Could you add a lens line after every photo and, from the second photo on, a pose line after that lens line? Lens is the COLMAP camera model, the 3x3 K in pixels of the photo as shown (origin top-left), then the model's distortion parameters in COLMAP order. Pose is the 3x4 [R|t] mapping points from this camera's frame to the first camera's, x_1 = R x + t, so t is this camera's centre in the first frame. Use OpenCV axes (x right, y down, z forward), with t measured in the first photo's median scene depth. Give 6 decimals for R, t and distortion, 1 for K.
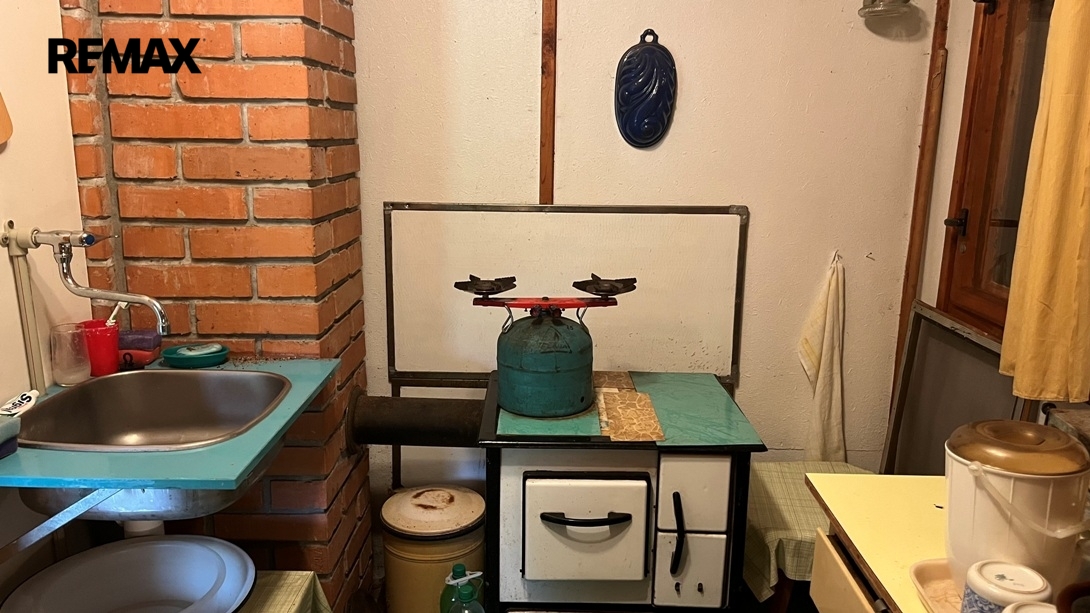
lens RADIAL K [[866.5, 0, 545.0], [0, 866.5, 306.5], [0, 0, 1]] dist [0.121490, -0.136074]
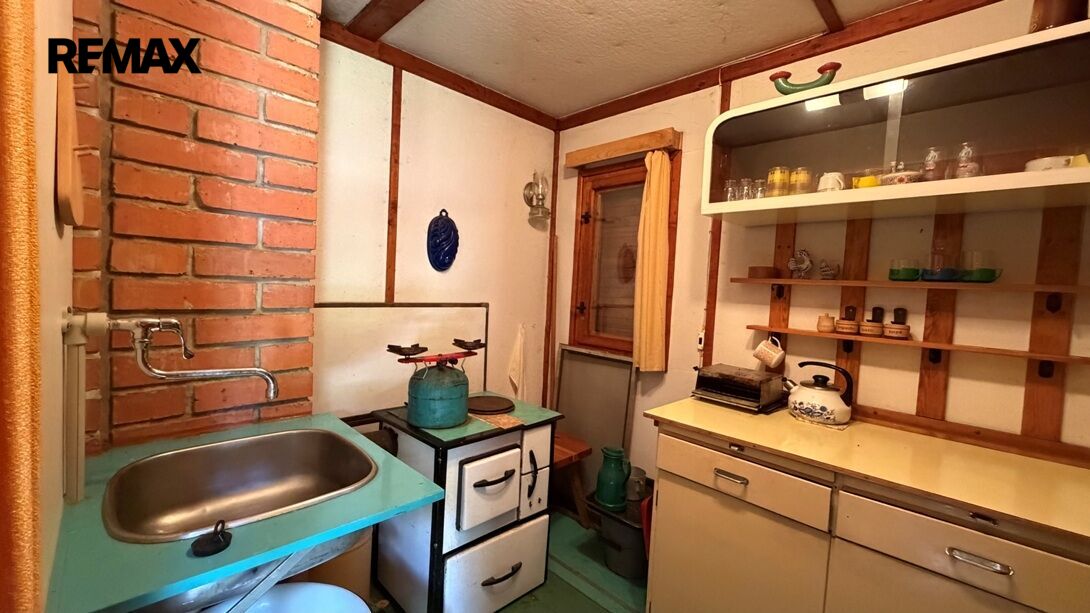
lens RADIAL K [[443.9, 0, 545.0], [0, 443.9, 306.5], [0, 0, 1]] dist [0.026920, -0.000006]
pose [[0.702257, -0.012639, 0.711811, -0.496240], [0.113894, 0.988959, -0.094805, 0.002859], [-0.702754, 0.147649, 0.695943, 0.272870]]
